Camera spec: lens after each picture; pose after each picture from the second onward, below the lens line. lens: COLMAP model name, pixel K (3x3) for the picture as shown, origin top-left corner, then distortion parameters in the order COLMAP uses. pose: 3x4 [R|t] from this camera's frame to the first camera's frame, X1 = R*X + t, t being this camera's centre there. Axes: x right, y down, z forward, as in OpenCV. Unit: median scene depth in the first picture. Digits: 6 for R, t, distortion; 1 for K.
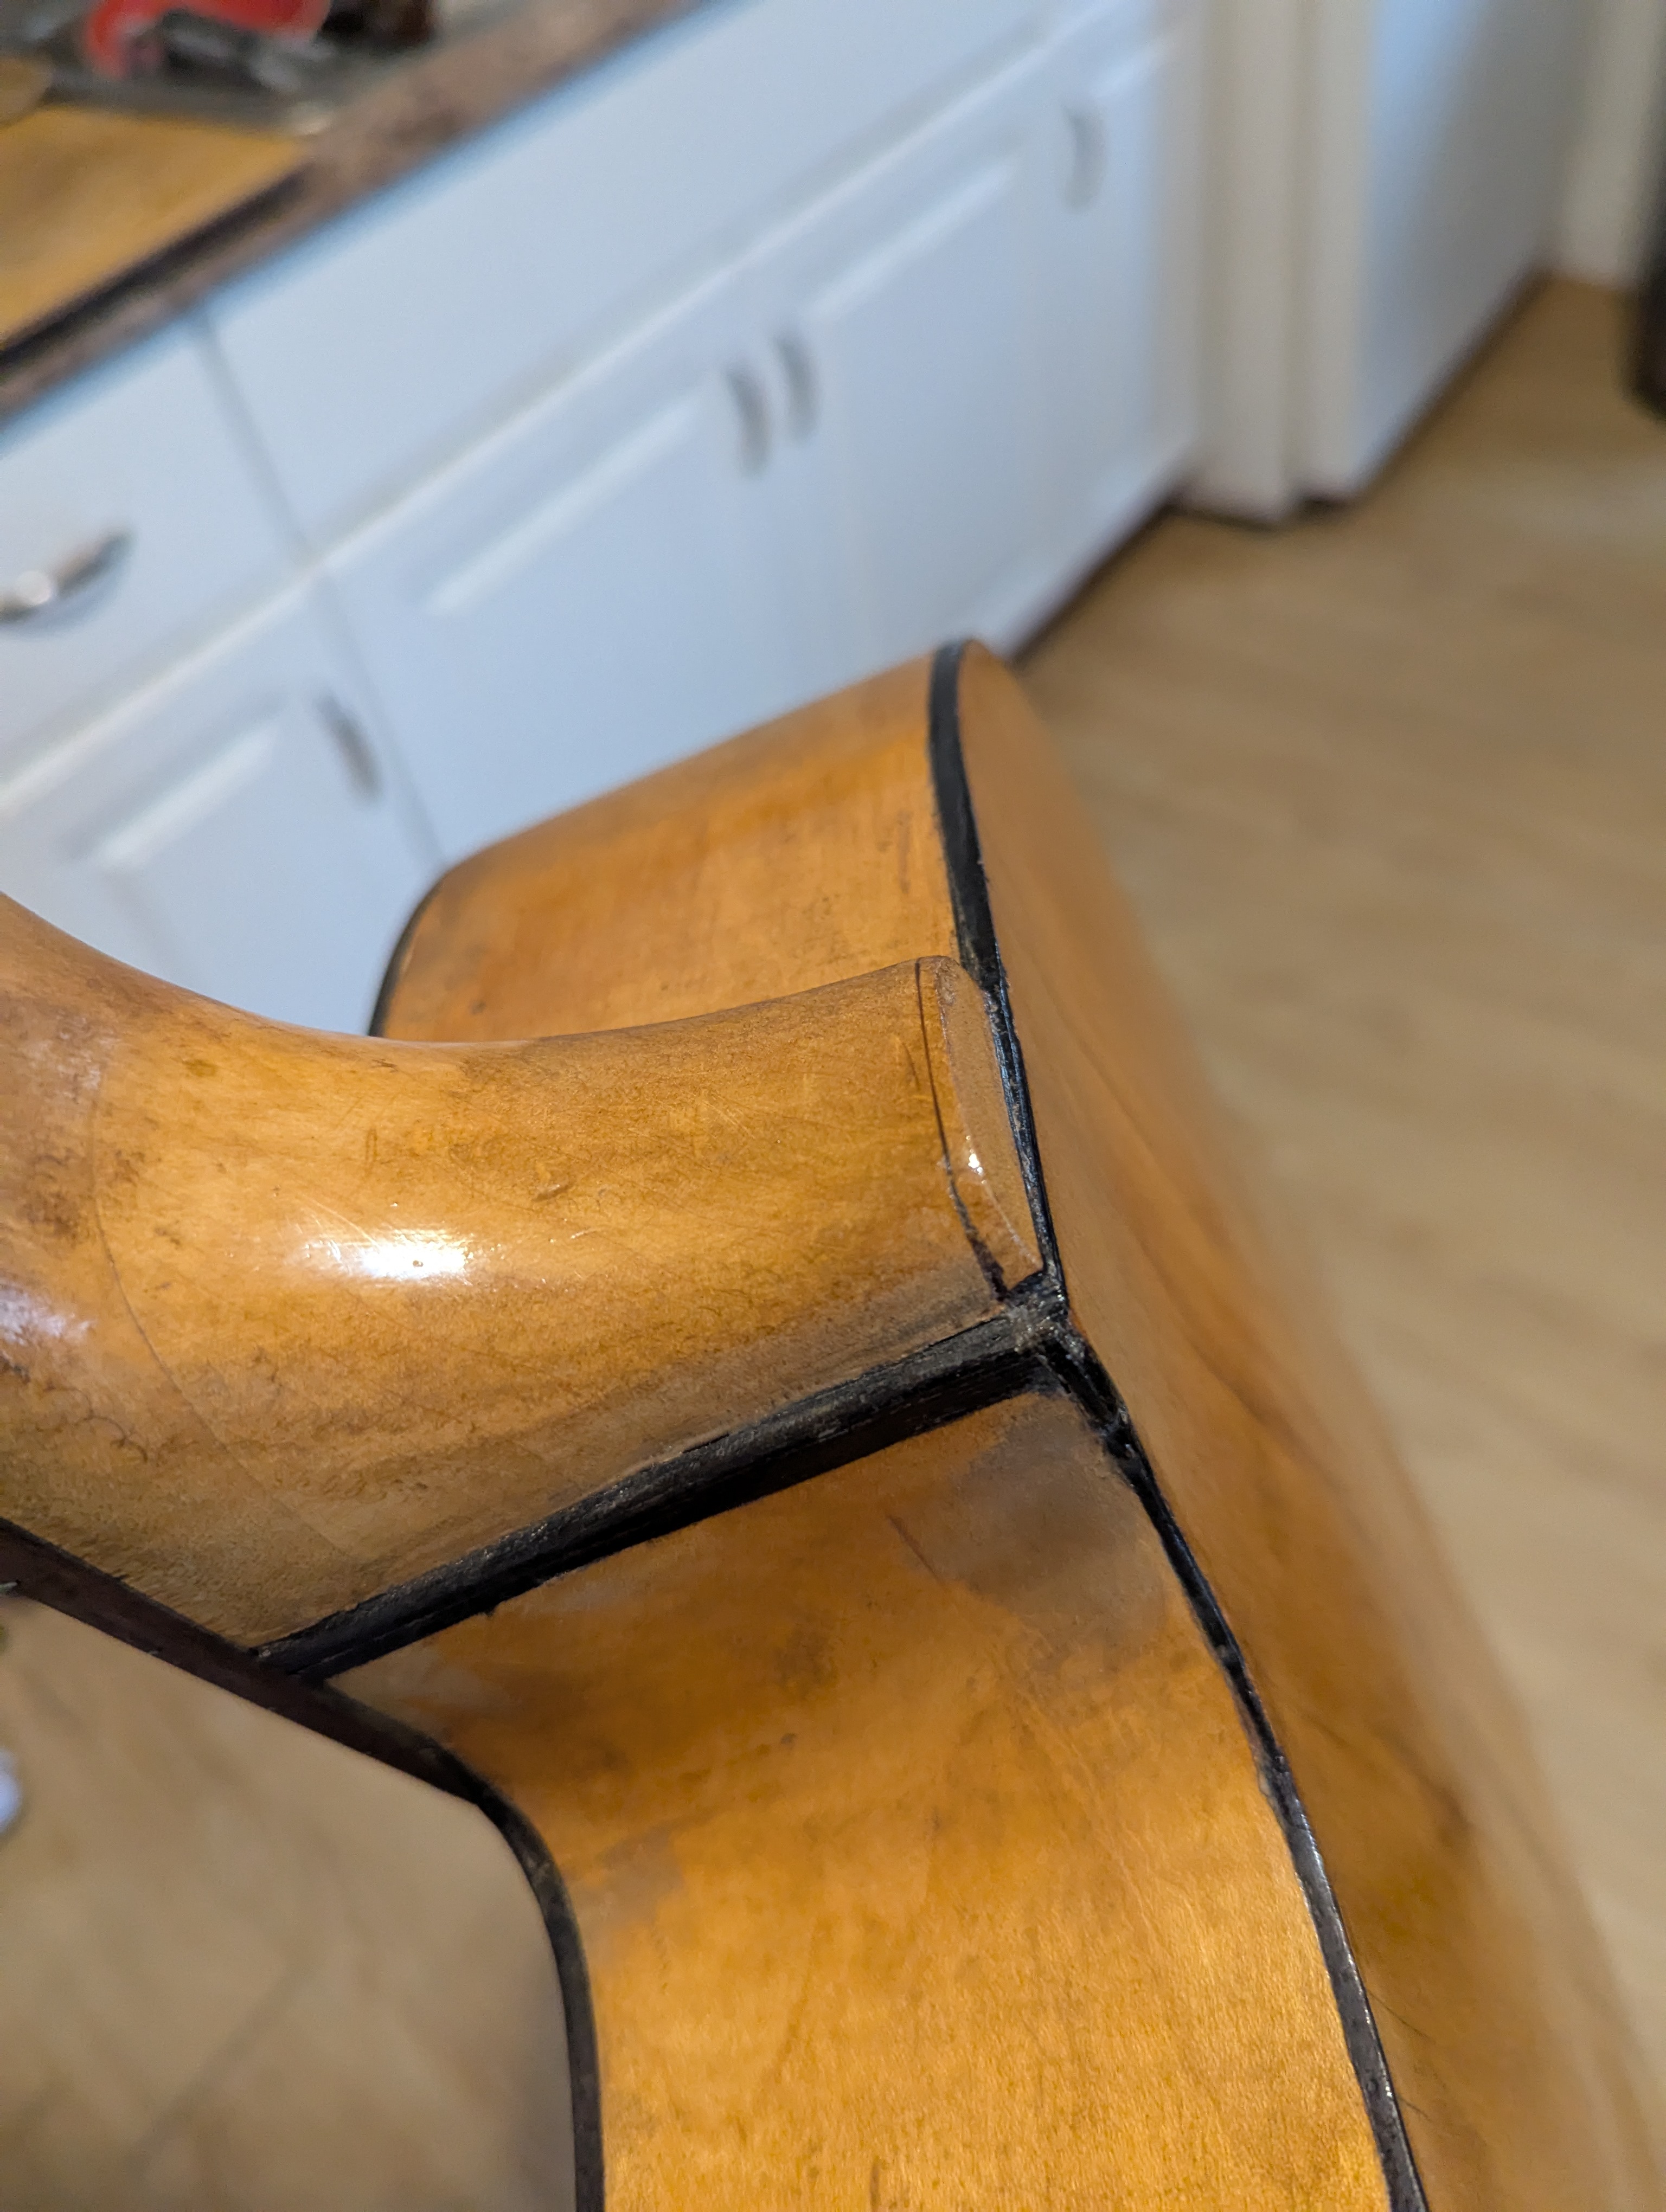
lens RADIAL K [[1674.4, 0, 841.1], [0, 1674.4, 1097.9], [0, 0, 1]] dist [-0.044539, -0.005338]
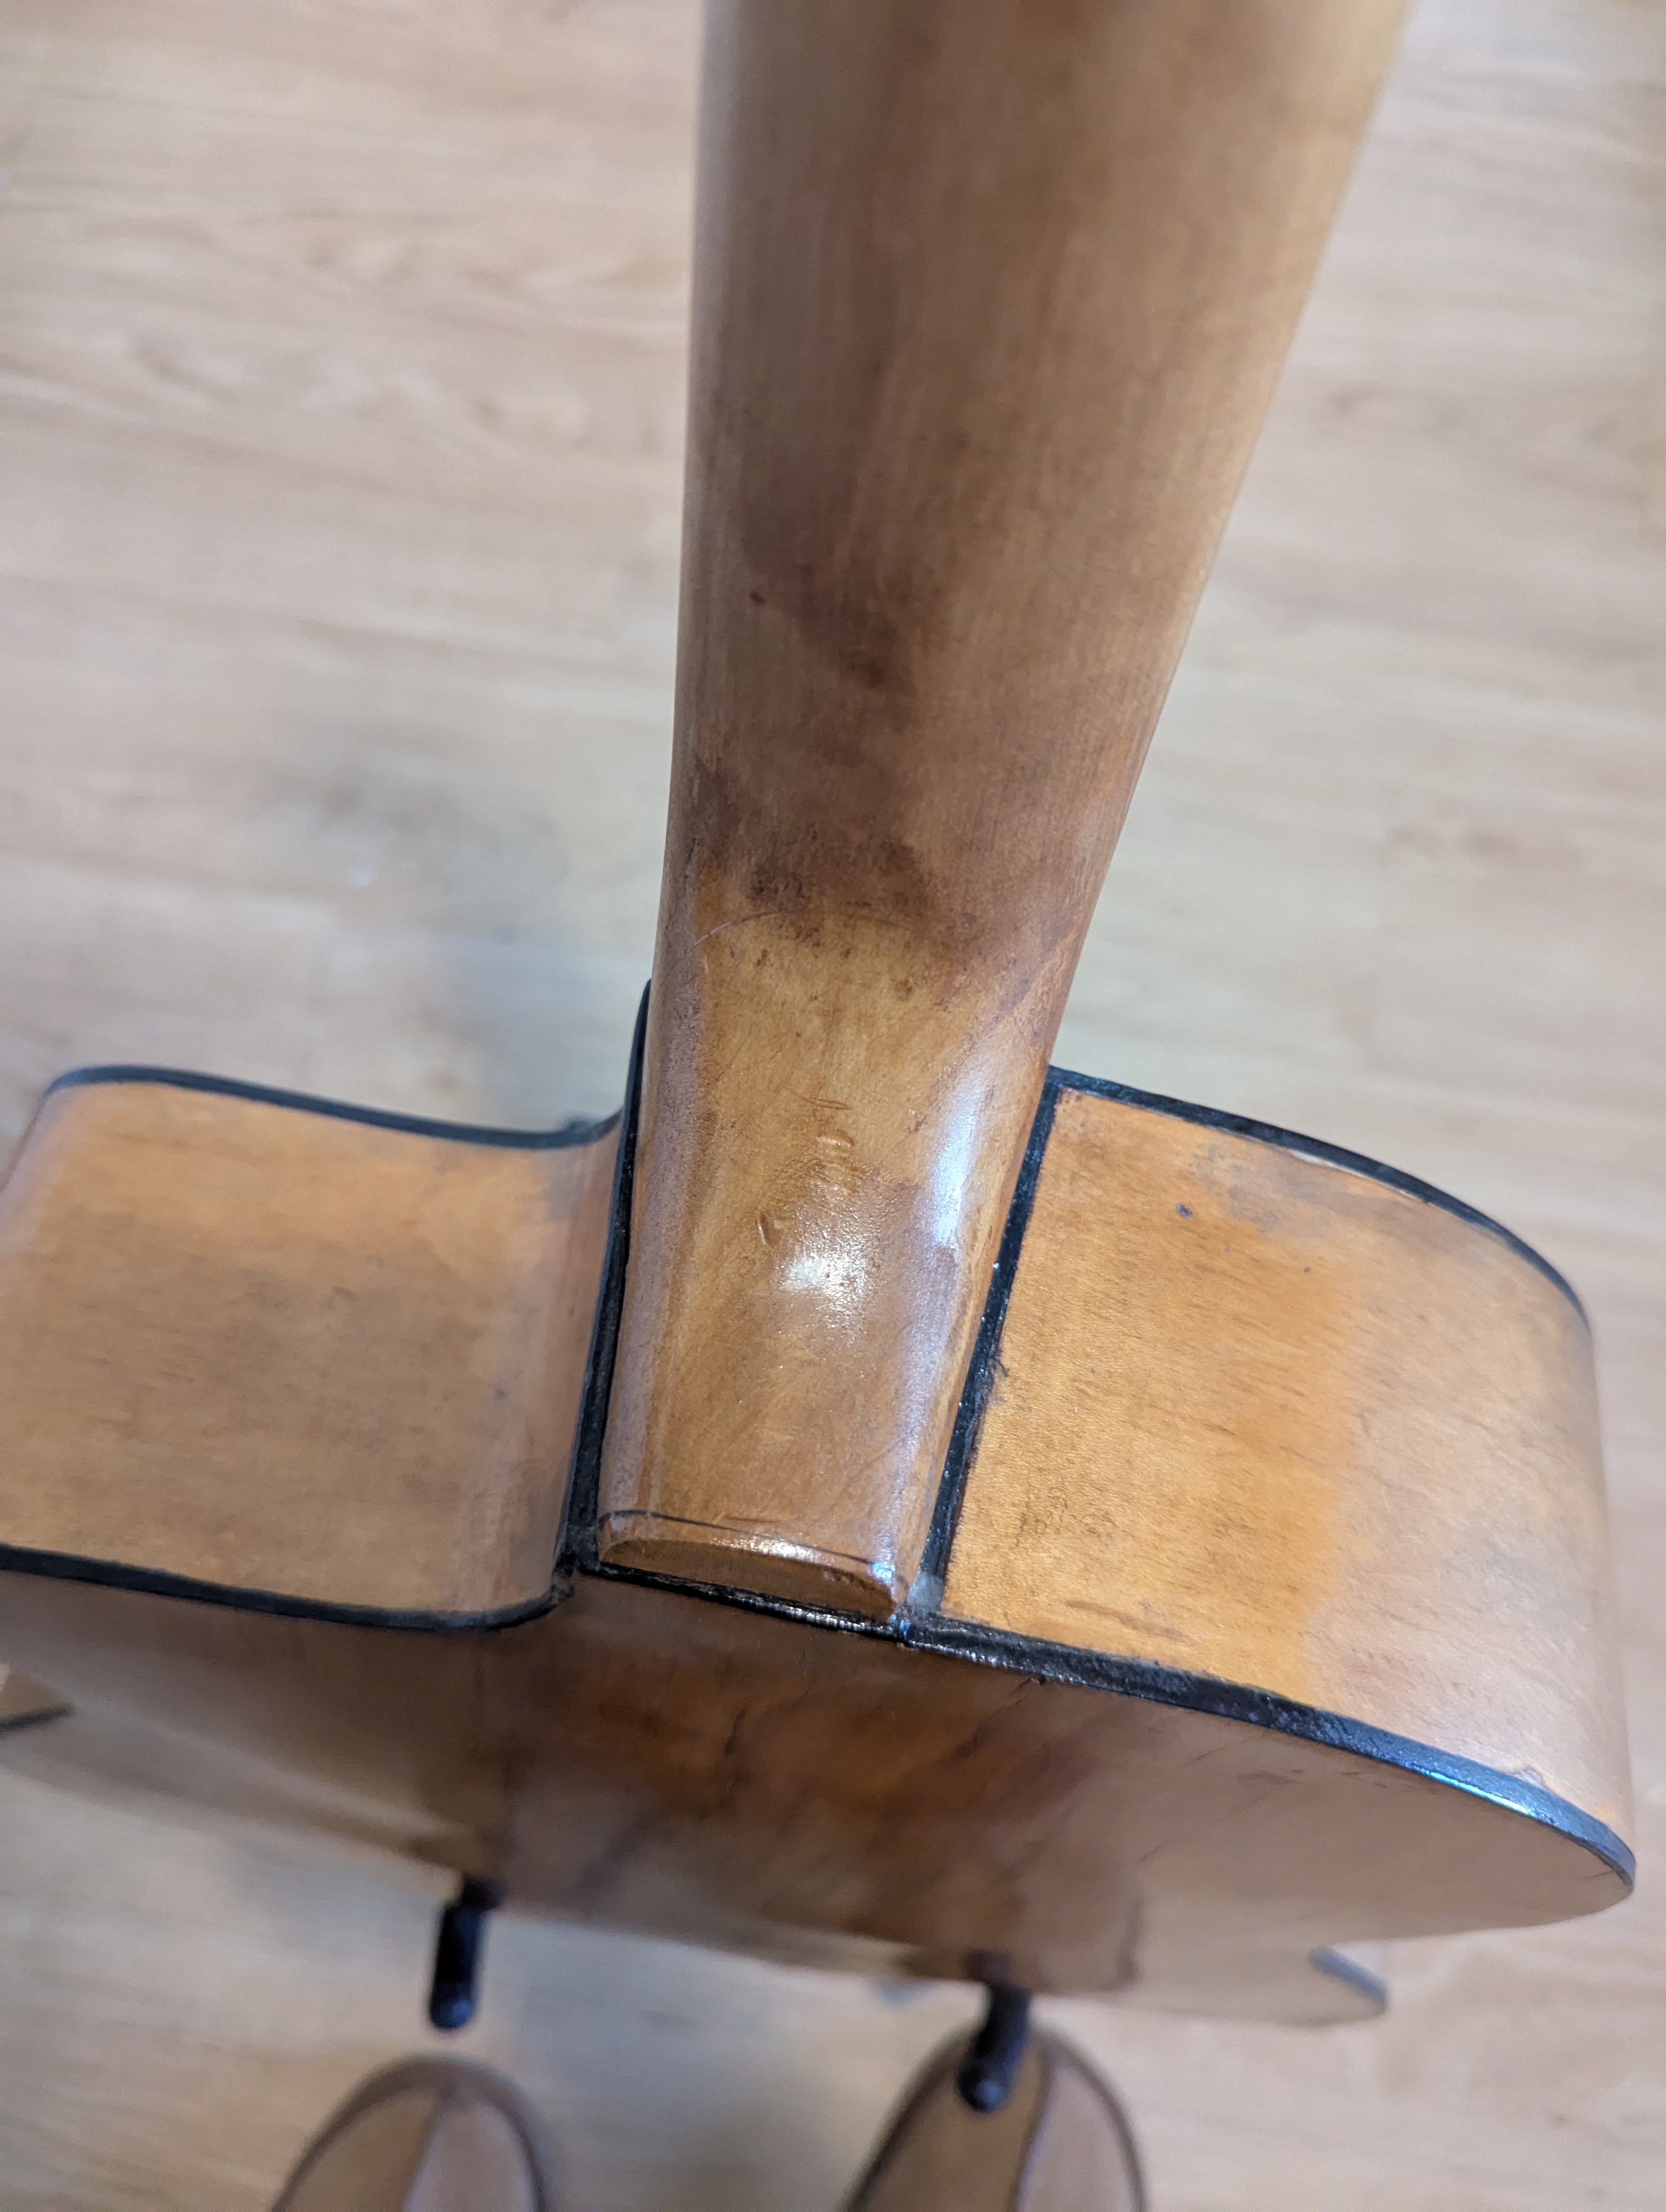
lens RADIAL K [[1634.5, 0, 836.9], [0, 1634.5, 1097.1], [0, 0, 1]] dist [-0.014349, -0.009439]
pose [[-0.293715, 0.949672, -0.108880, -0.149398], [-0.737141, -0.152508, 0.658304, -0.855701], [0.608567, 0.273614, 0.744836, 0.025403]]
